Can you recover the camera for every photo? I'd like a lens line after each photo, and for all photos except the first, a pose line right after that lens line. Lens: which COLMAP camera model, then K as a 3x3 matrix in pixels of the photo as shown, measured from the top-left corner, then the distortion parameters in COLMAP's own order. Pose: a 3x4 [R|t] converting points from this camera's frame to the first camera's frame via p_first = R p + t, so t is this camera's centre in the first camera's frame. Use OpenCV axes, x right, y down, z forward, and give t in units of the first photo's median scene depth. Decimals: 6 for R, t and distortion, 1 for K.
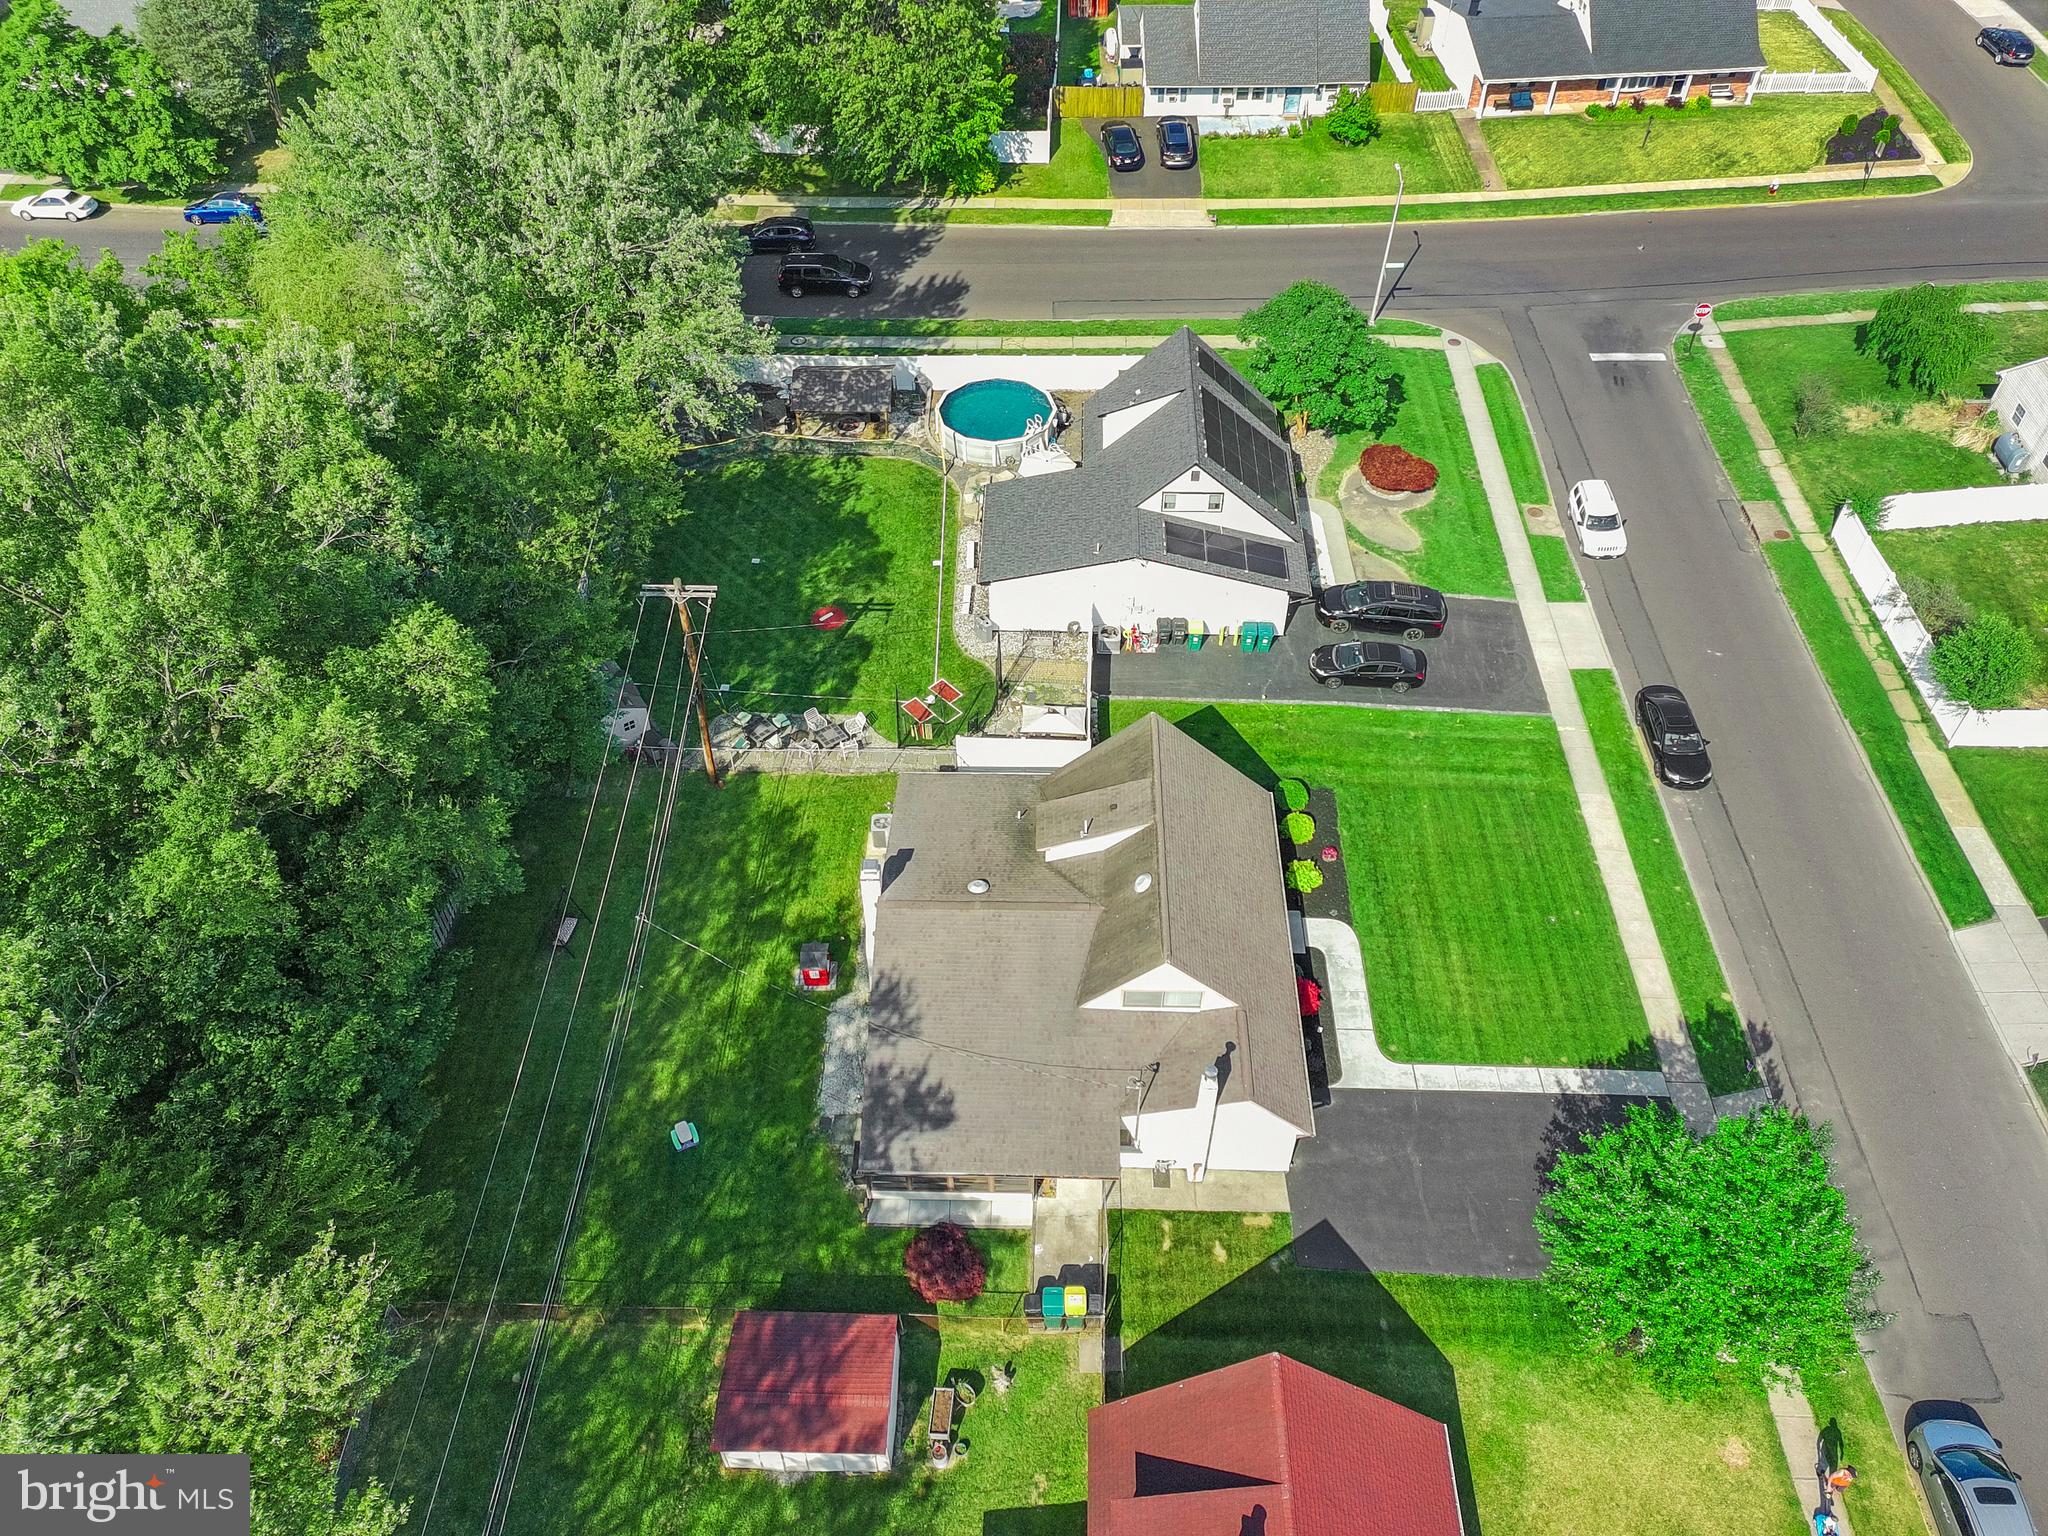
lens RADIAL K [[1505.4, 0, 1014.7], [0, 1505.4, 781.9], [0, 0, 1]] dist [0.062303, -0.053933]
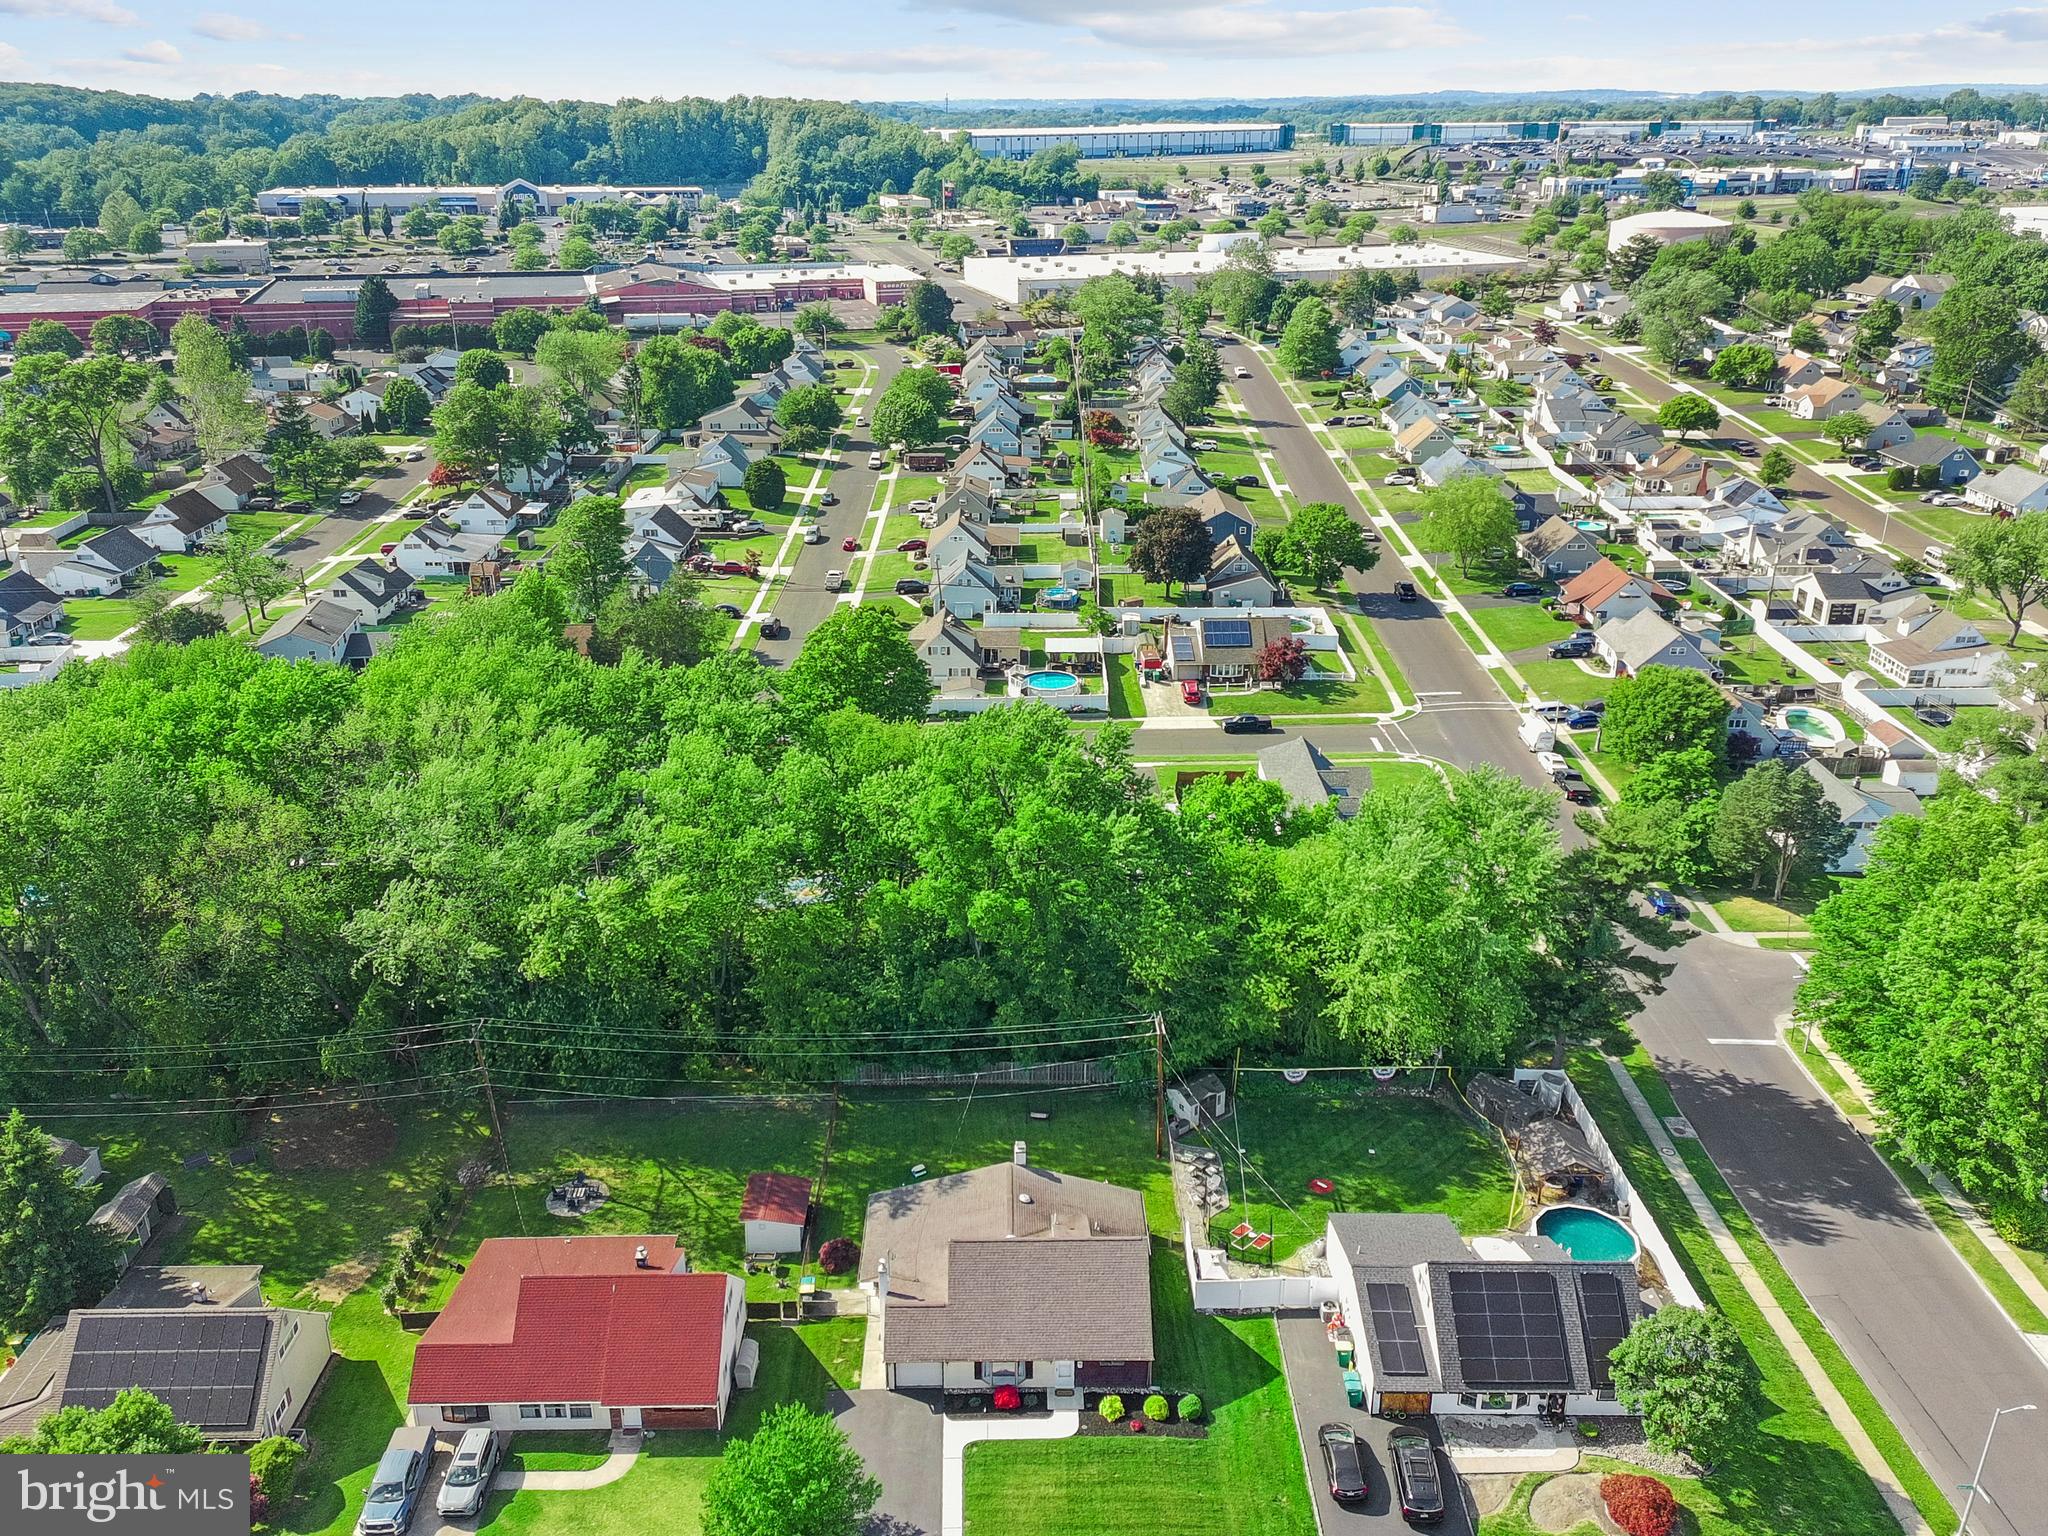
lens RADIAL K [[1631.6, 0, 1012.6], [0, 1631.6, 774.1], [0, 0, 1]] dist [0.047499, 0.002405]
pose [[0.030588, 0.377876, -0.925351, 1.242135], [-0.727931, 0.642851, 0.238452, -0.553924], [0.684968, 0.666298, 0.294731, 0.078913]]
